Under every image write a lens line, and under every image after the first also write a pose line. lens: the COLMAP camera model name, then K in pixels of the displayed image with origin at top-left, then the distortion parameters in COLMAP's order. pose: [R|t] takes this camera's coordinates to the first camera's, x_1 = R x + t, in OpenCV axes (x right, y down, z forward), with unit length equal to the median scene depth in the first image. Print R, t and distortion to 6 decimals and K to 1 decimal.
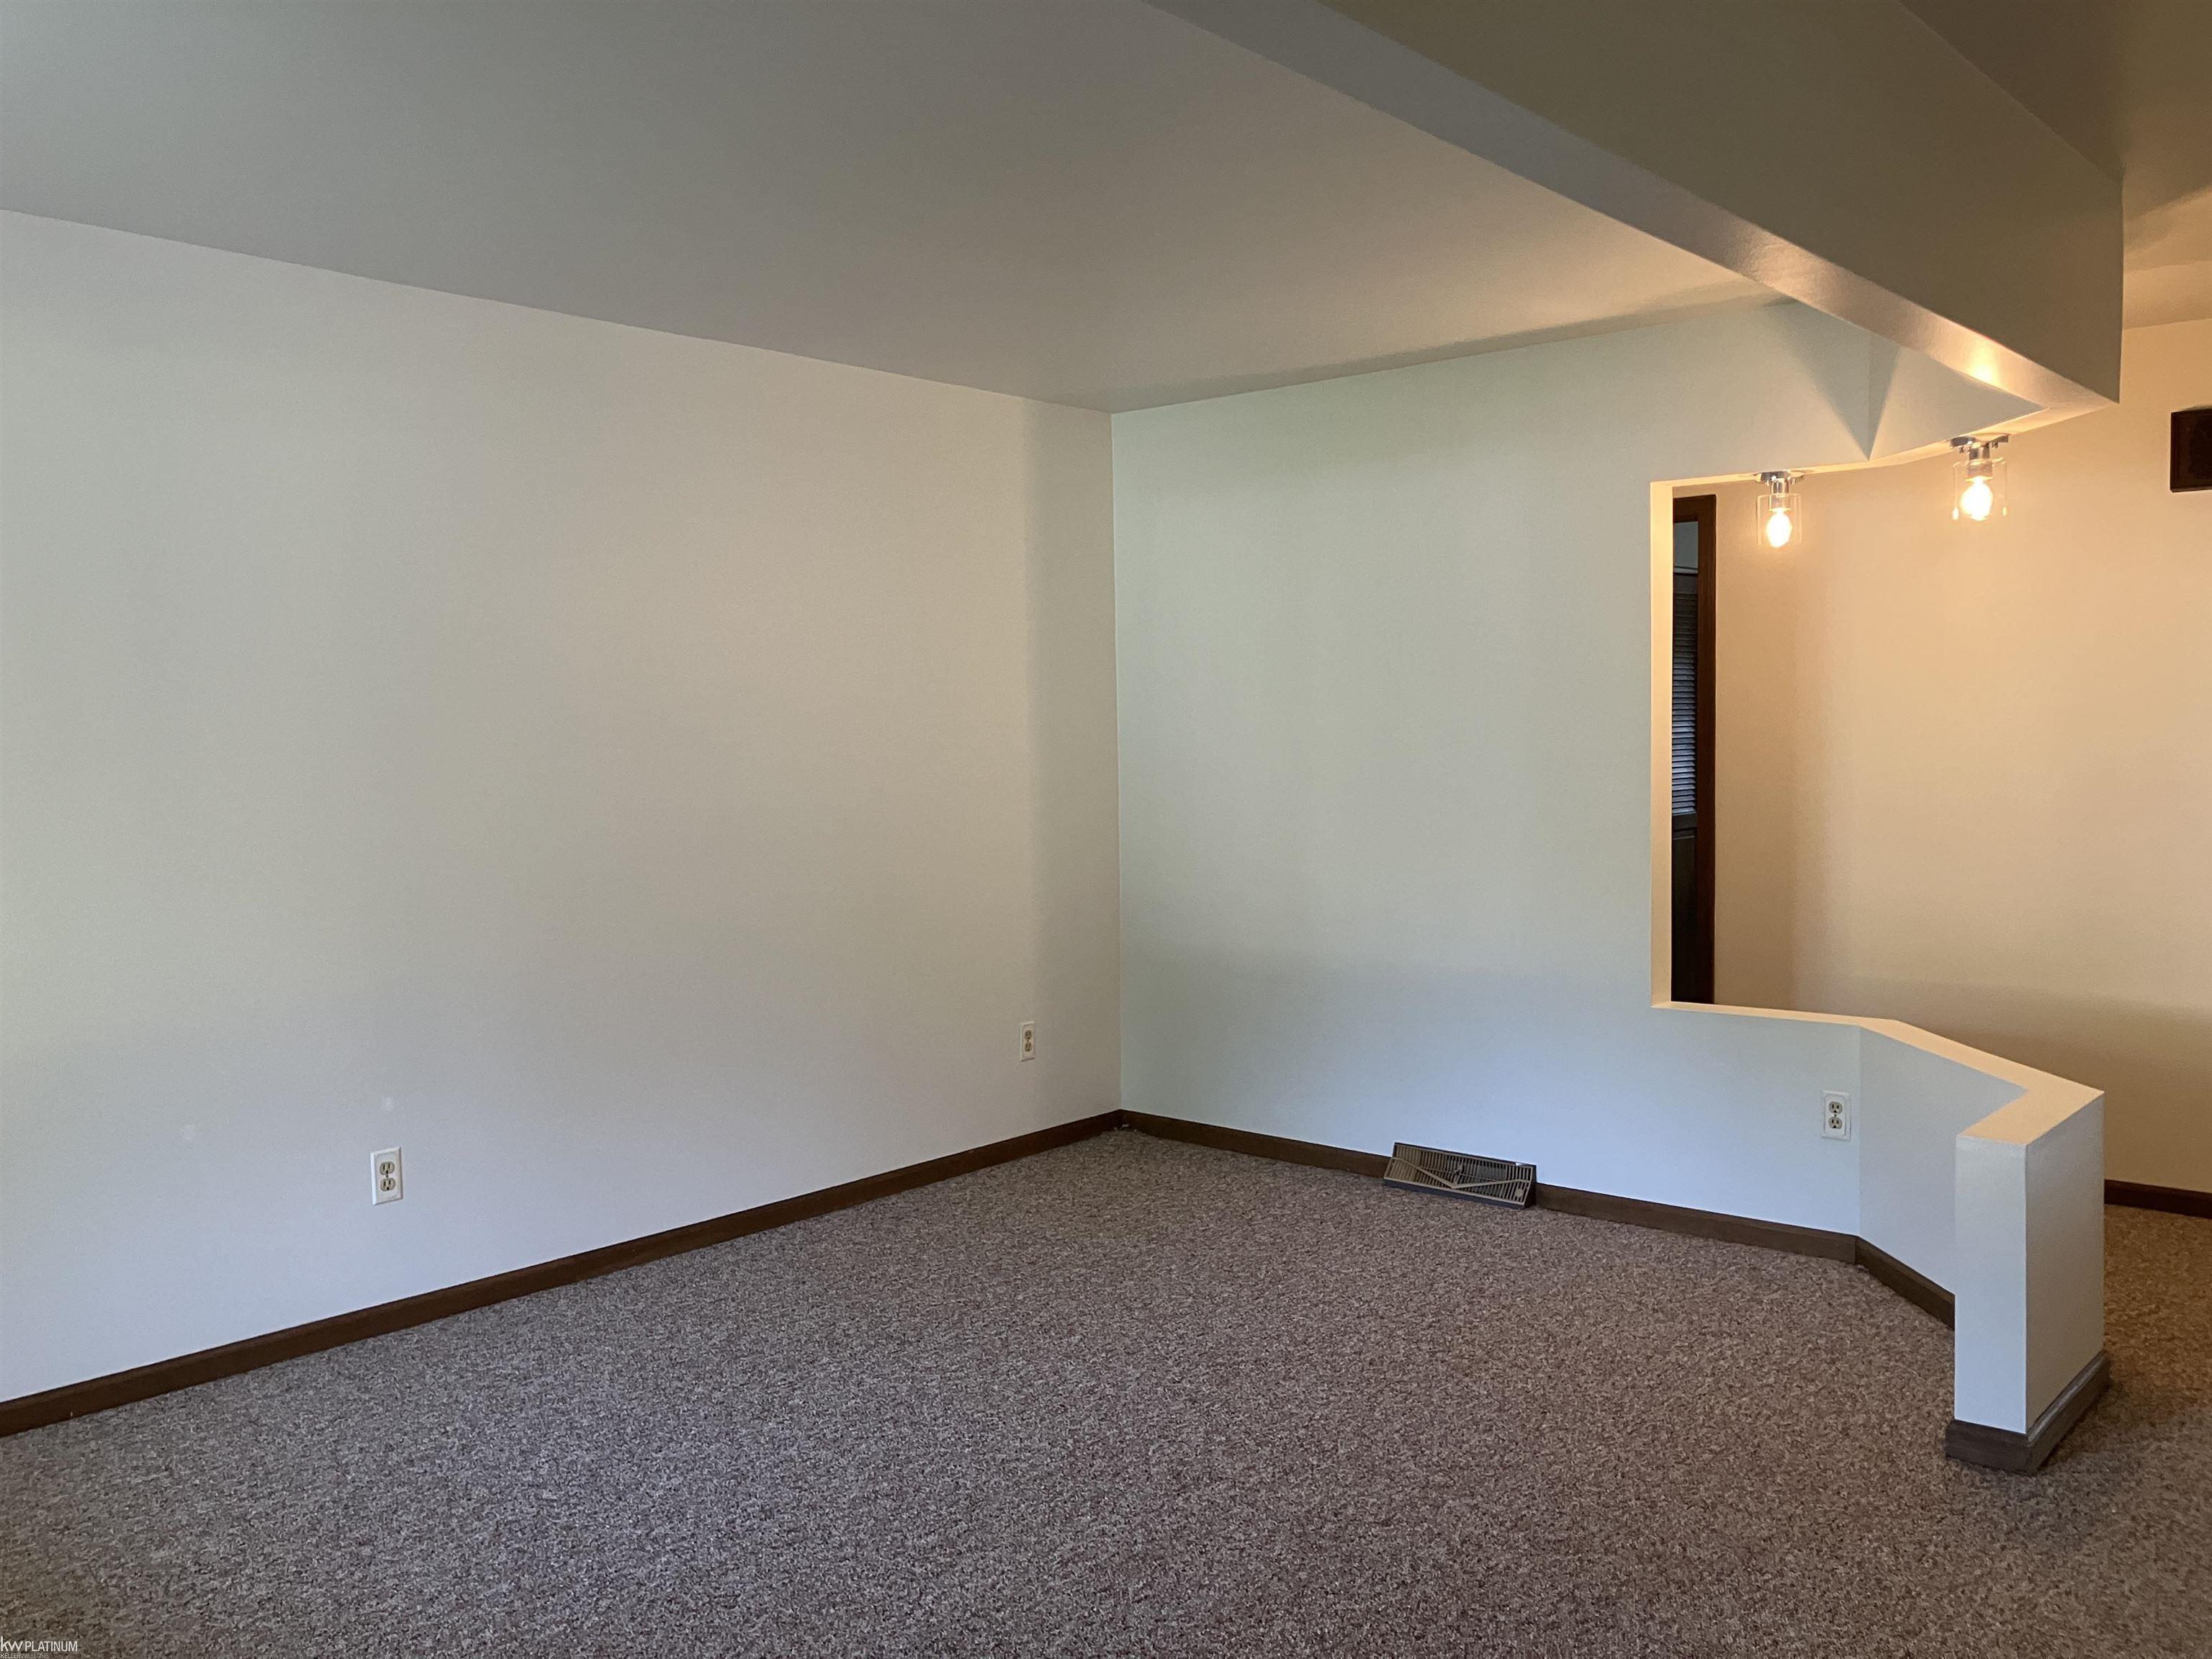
lens RADIAL K [[1842.9, 0, 1106.0], [0, 1842.9, 829.5], [0, 0, 1]] dist [-0.001320, -0.005424]
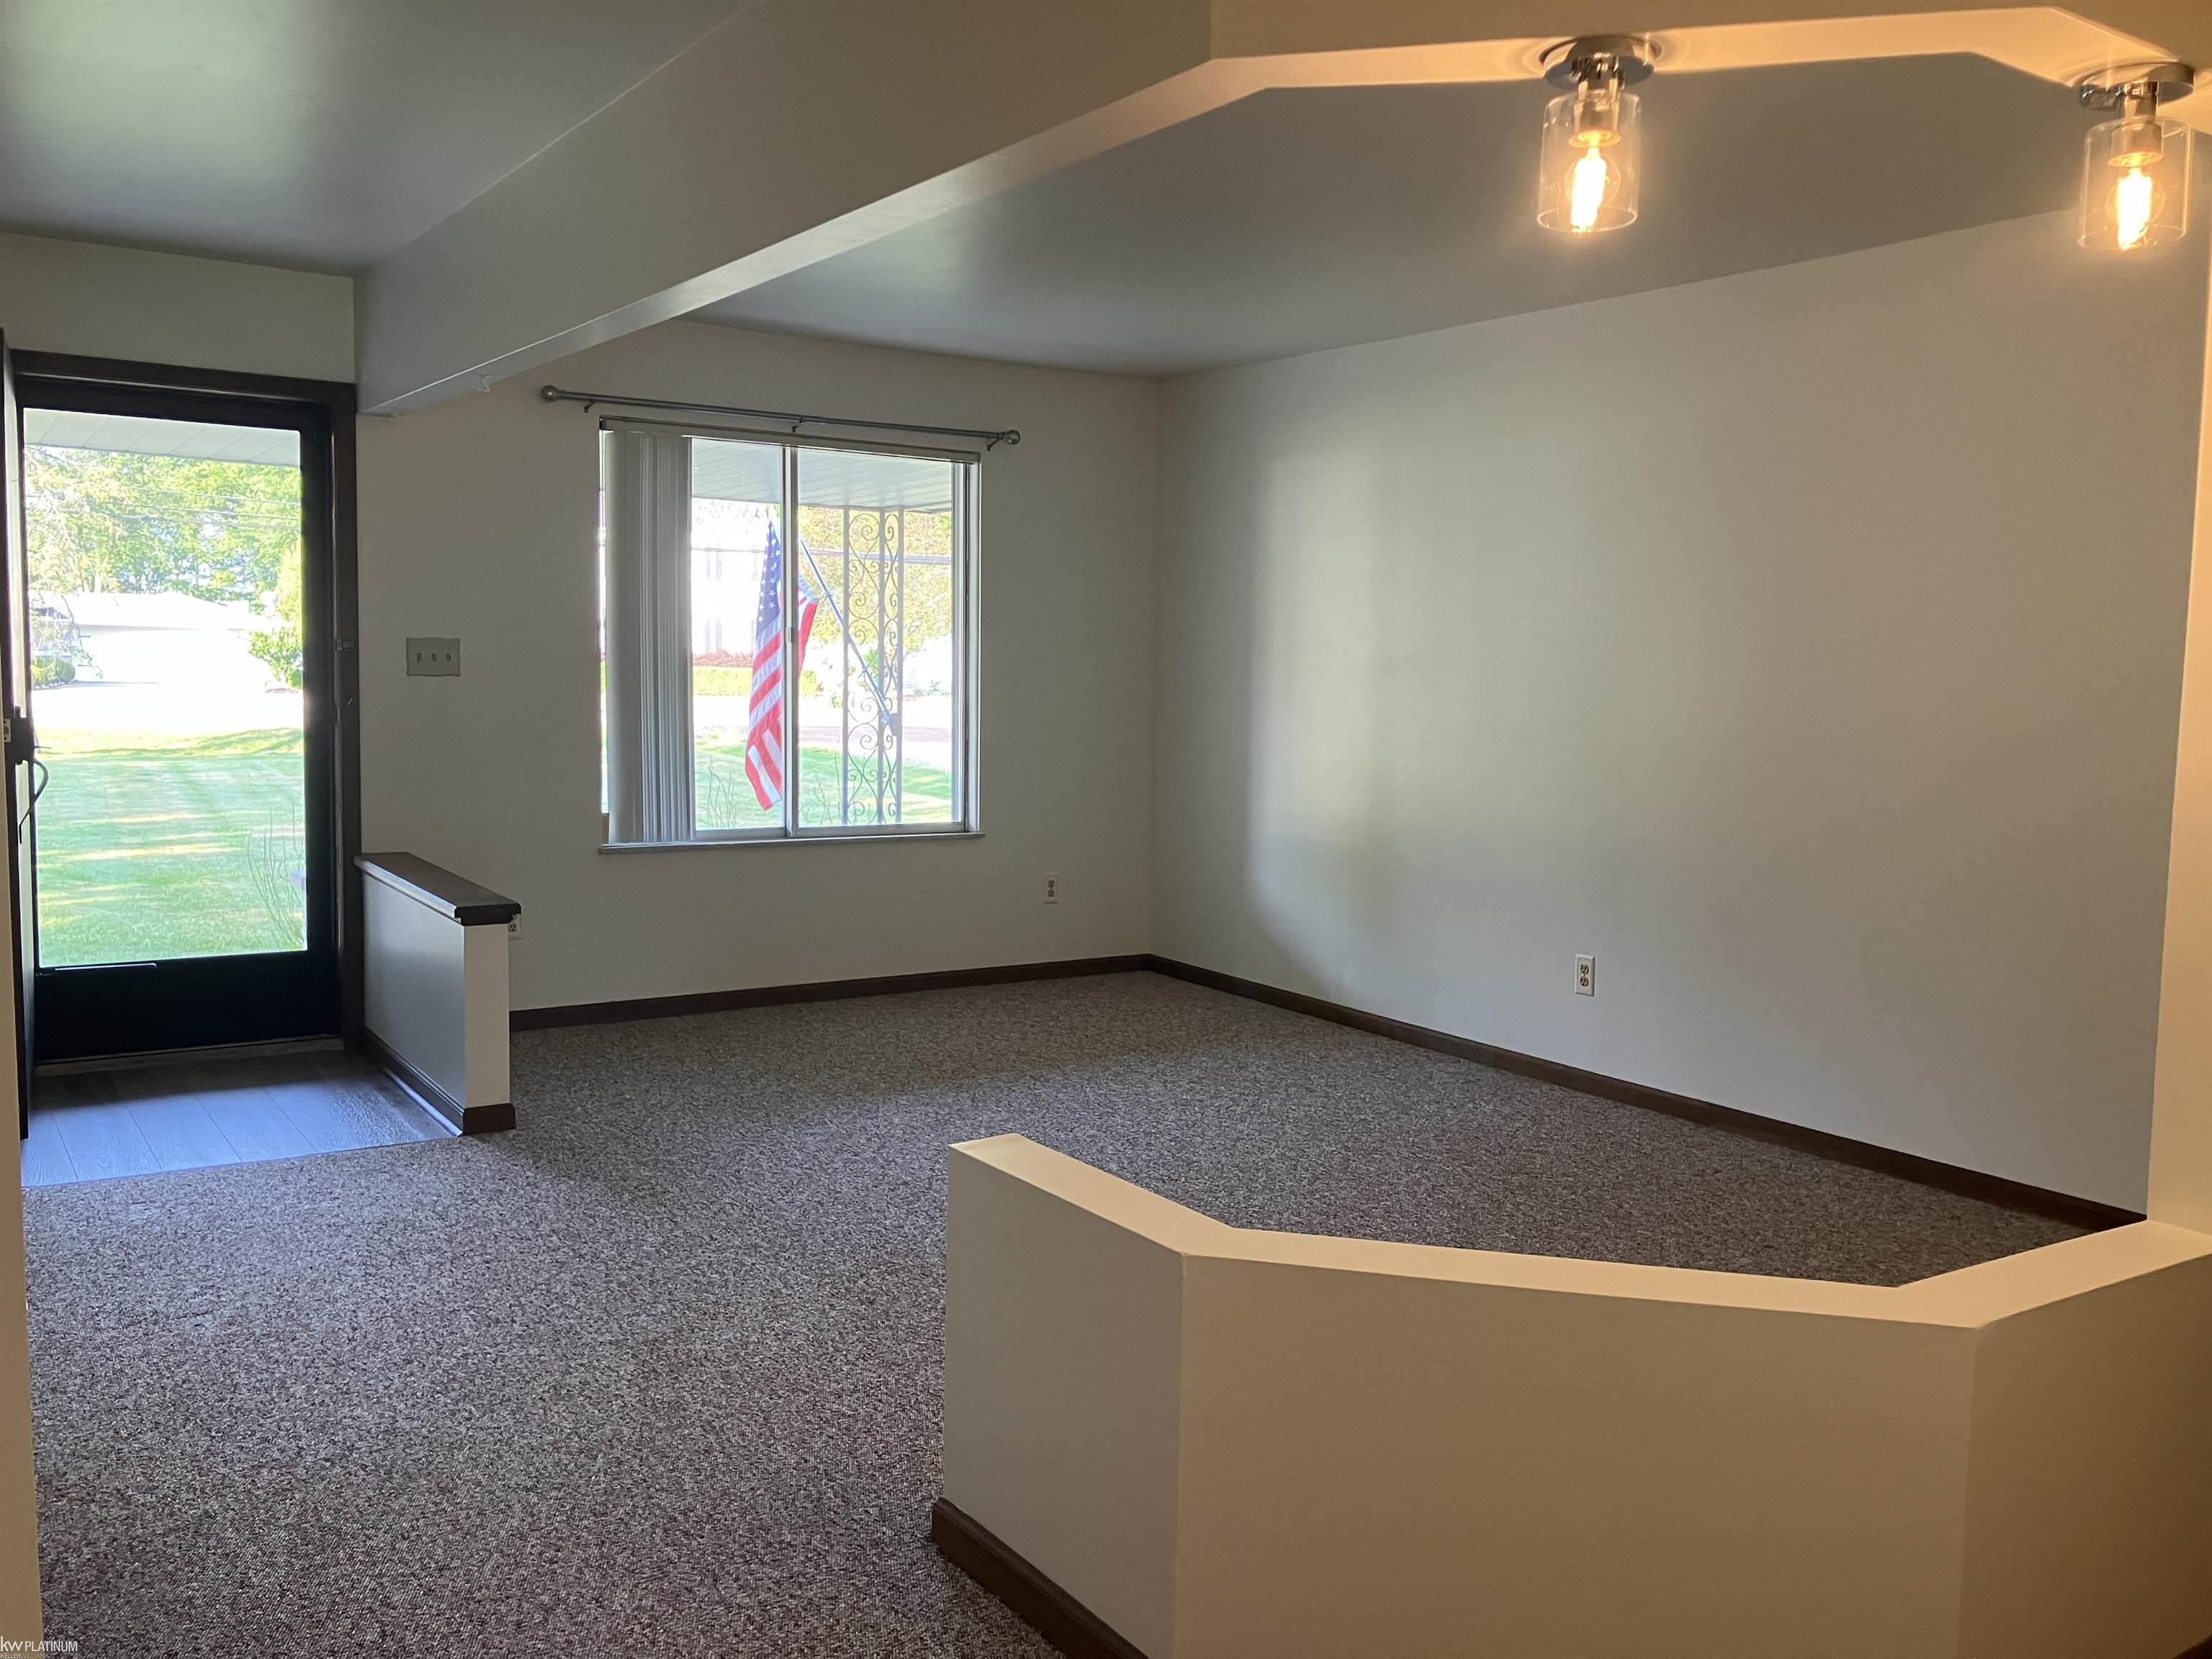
lens RADIAL K [[1842.9, 0, 1106.0], [0, 1842.9, 829.5], [0, 0, 1]] dist [-0.001320, -0.005424]
pose [[-0.263078, 0.095768, -0.960010, 0.999336], [-0.075468, 0.989969, 0.119438, -0.052335], [0.961818, 0.103872, -0.253211, 1.009836]]
